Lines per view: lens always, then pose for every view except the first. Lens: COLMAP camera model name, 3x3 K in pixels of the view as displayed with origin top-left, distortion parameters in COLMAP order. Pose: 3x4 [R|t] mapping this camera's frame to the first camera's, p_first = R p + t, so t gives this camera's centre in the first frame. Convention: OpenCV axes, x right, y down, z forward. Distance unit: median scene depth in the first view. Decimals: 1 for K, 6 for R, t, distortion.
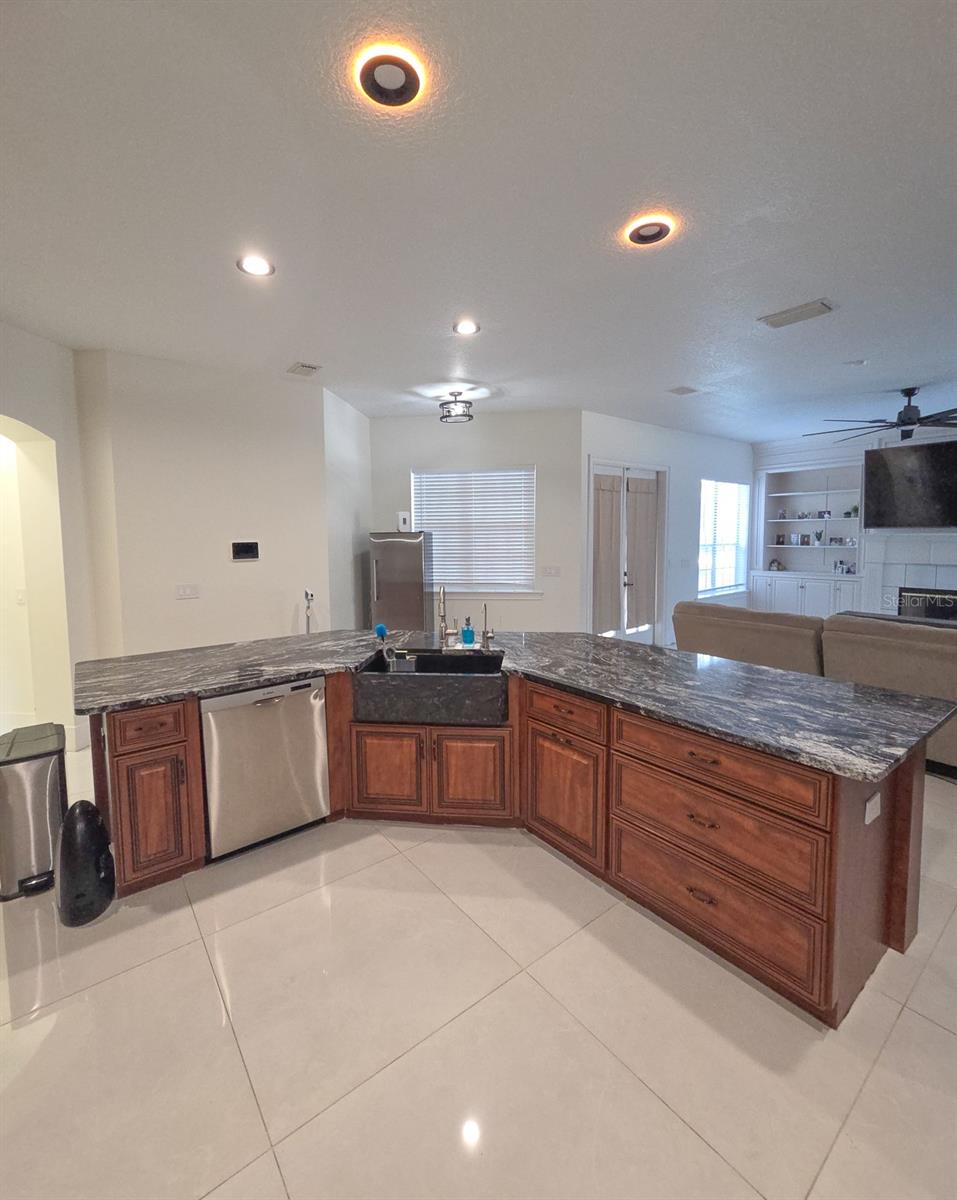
lens RADIAL K [[522.5, 0, 474.7], [0, 522.5, 574.9], [0, 0, 1]] dist [0.001290, 0.000364]
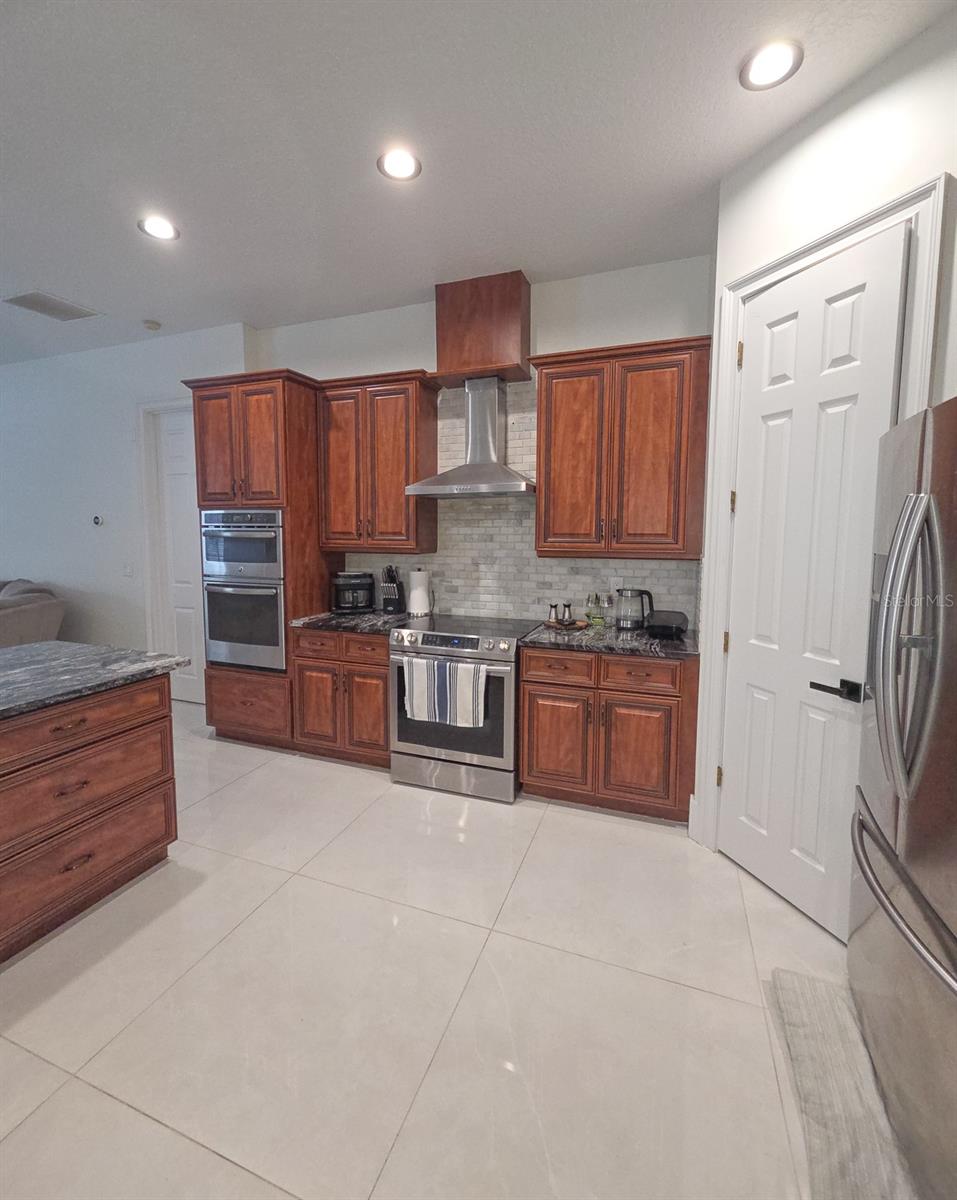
lens RADIAL K [[522.5, 0, 474.7], [0, 522.5, 574.9], [0, 0, 1]] dist [0.001290, 0.000364]
pose [[-0.525050, -0.061952, 0.848814, -0.294323], [0.066935, 0.991252, 0.113752, 0.001280], [-0.848435, 0.116541, -0.516310, 0.304012]]
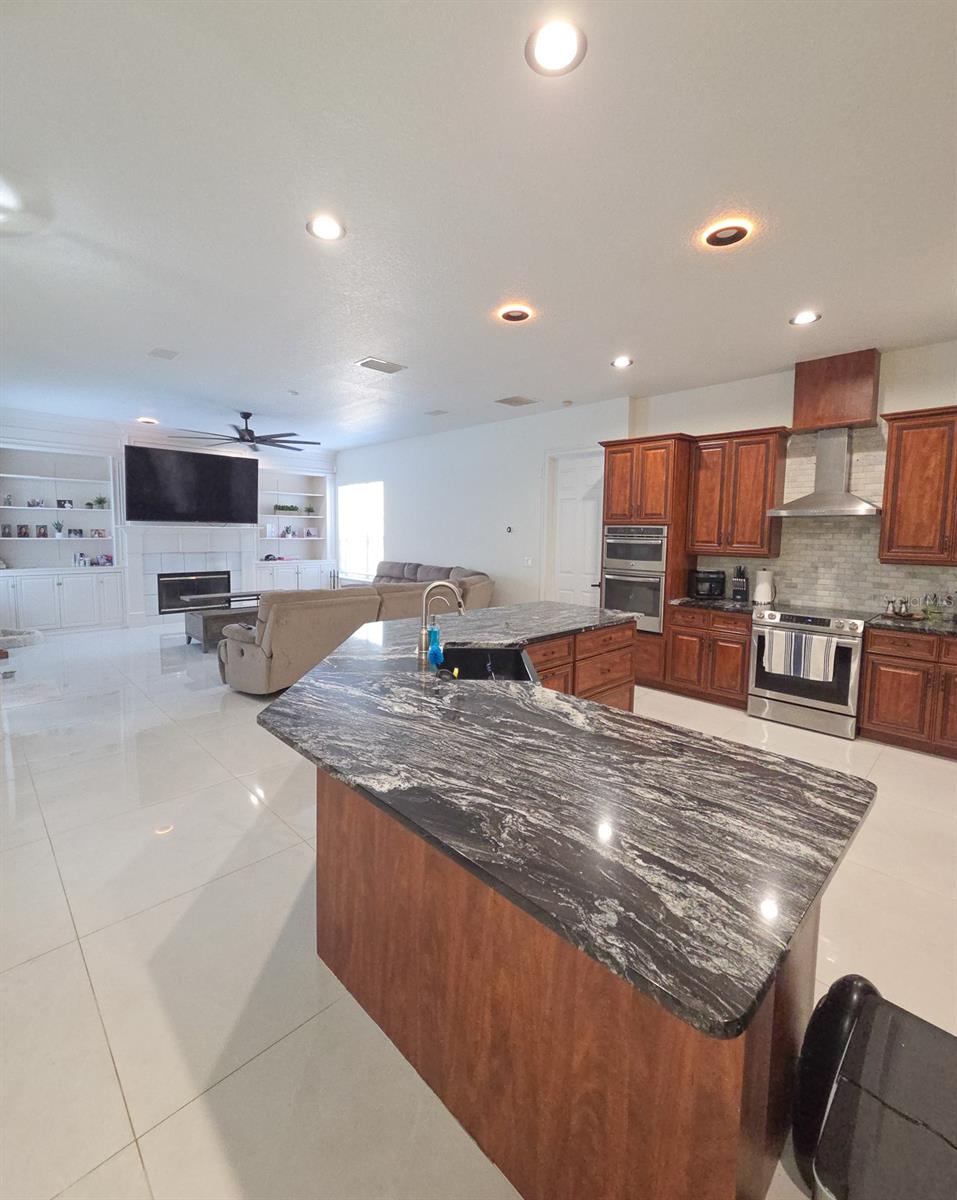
lens RADIAL K [[522.5, 0, 474.7], [0, 522.5, 574.9], [0, 0, 1]] dist [0.001290, 0.000364]
pose [[-0.117590, -0.074127, 0.990292, -0.535492], [0.063472, 0.994610, 0.081987, -0.032388], [-0.991032, 0.072497, -0.112251, 0.629029]]
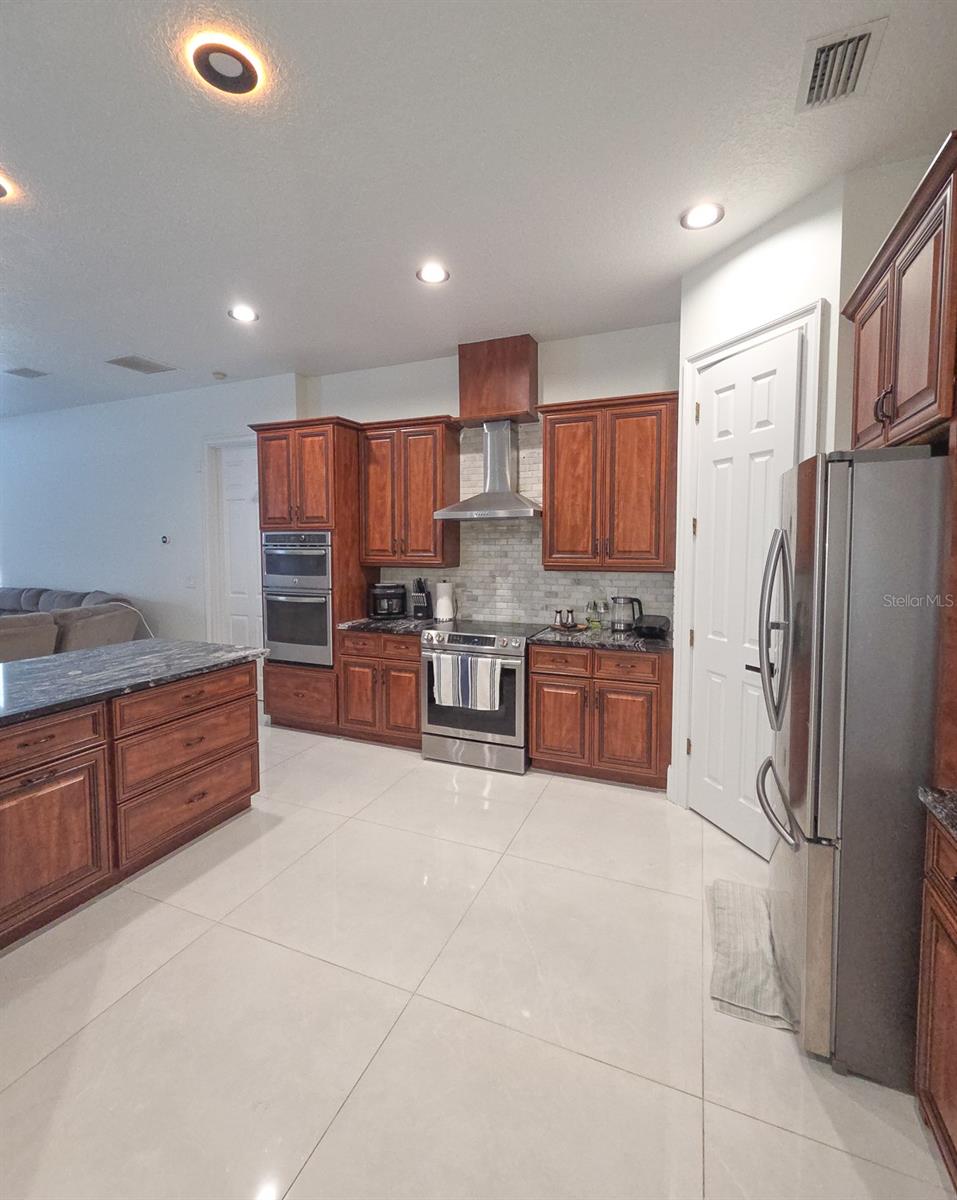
lens RADIAL K [[539.3, 0, 472.7], [0, 539.3, 574.3], [0, 0, 1]] dist [-0.000116, 0.000180]
pose [[-0.490693, -0.037990, 0.870504, -0.417363], [0.072916, 0.993754, 0.084471, -0.010111], [-0.868276, 0.104923, -0.484858, 0.374739]]
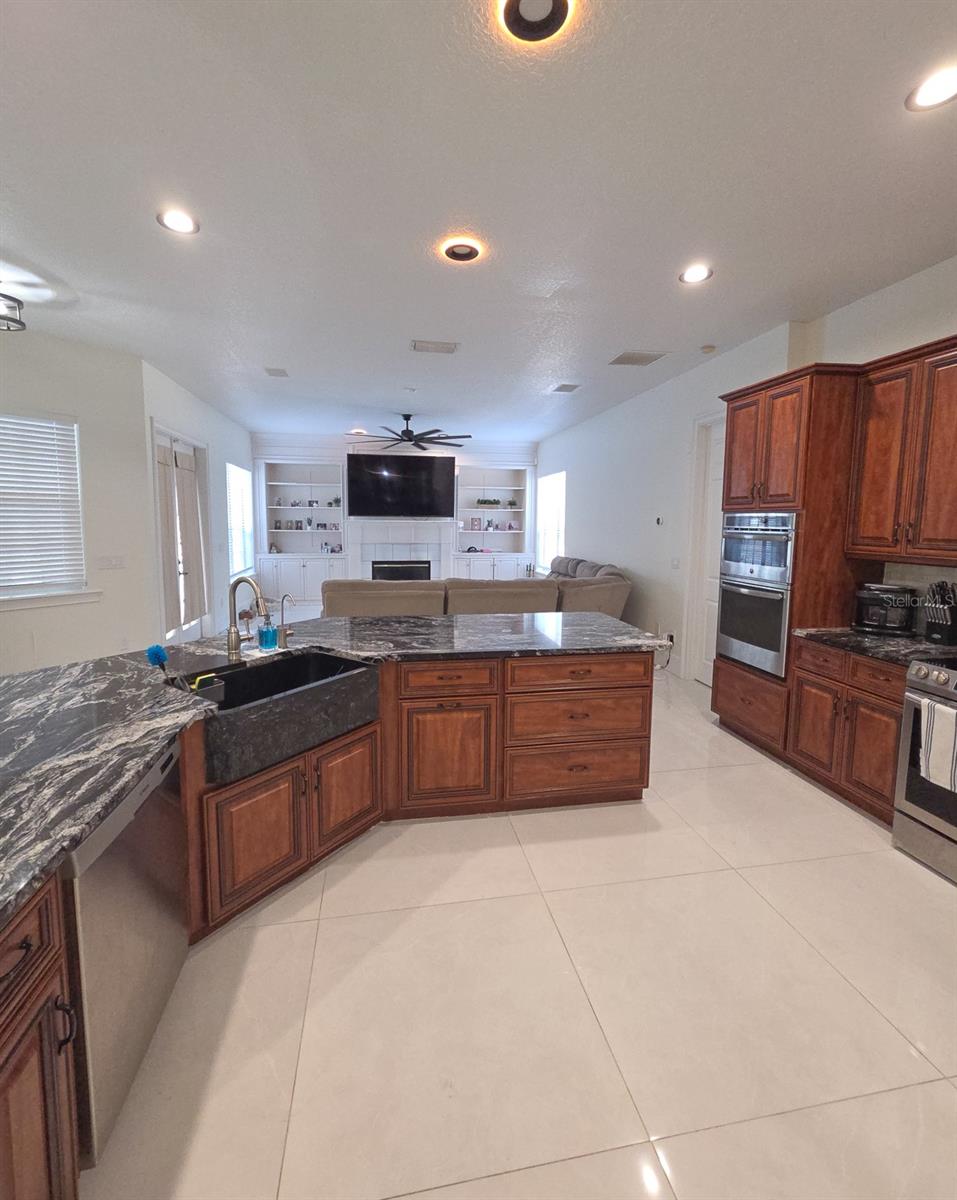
lens RADIAL K [[522.5, 0, 474.7], [0, 522.5, 574.9], [0, 0, 1]] dist [0.001290, 0.000364]
pose [[0.459266, -0.075968, 0.885044, -0.345271], [0.054884, 0.996860, 0.057085, -0.003814], [-0.886602, 0.022357, 0.461993, 0.217832]]
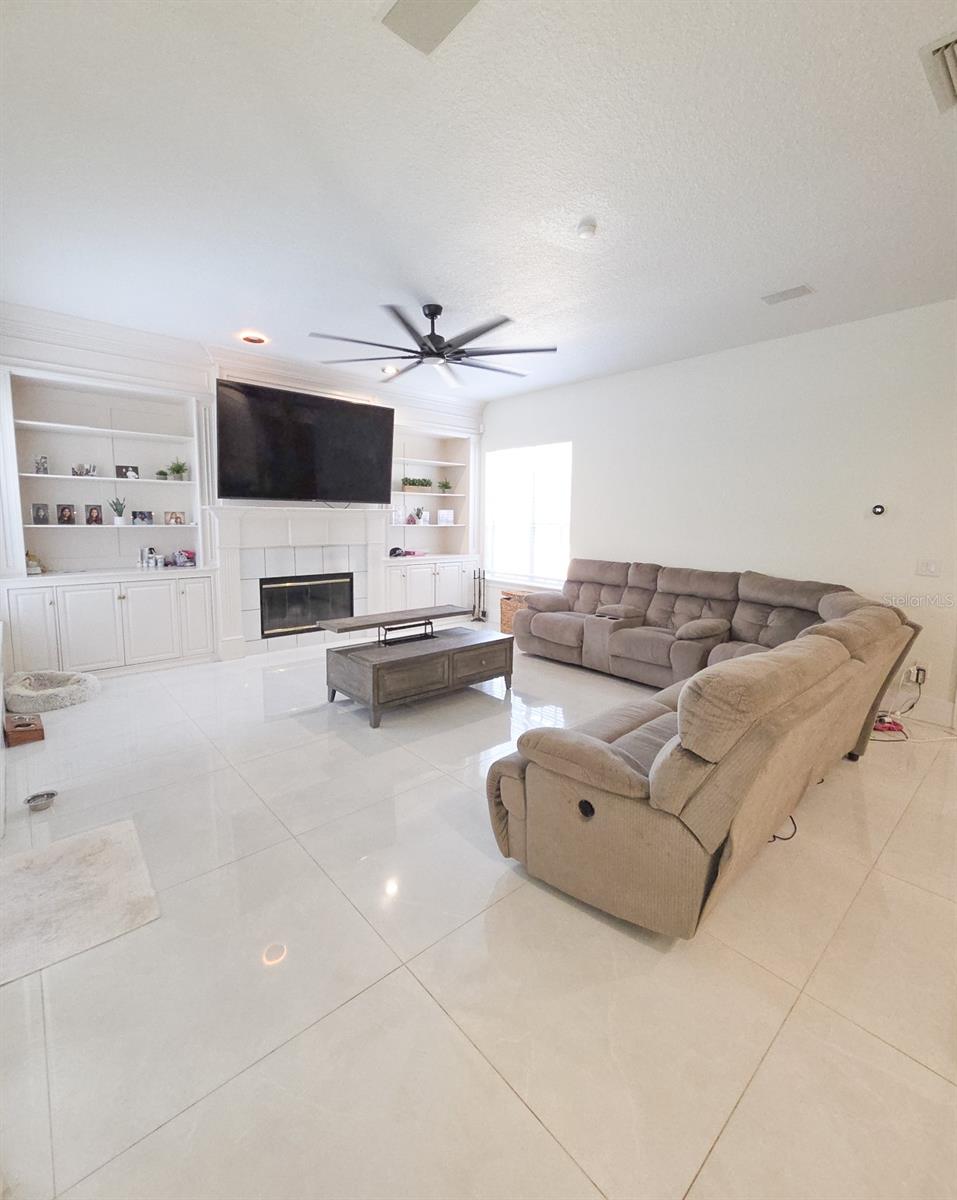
lens RADIAL K [[522.5, 0, 474.7], [0, 522.5, 574.9], [0, 0, 1]] dist [0.001290, 0.000364]
pose [[-0.064946, -0.101572, 0.992706, 0.063370], [0.064467, 0.992301, 0.105748, -0.057663], [-0.995804, 0.070865, -0.057898, 1.027652]]
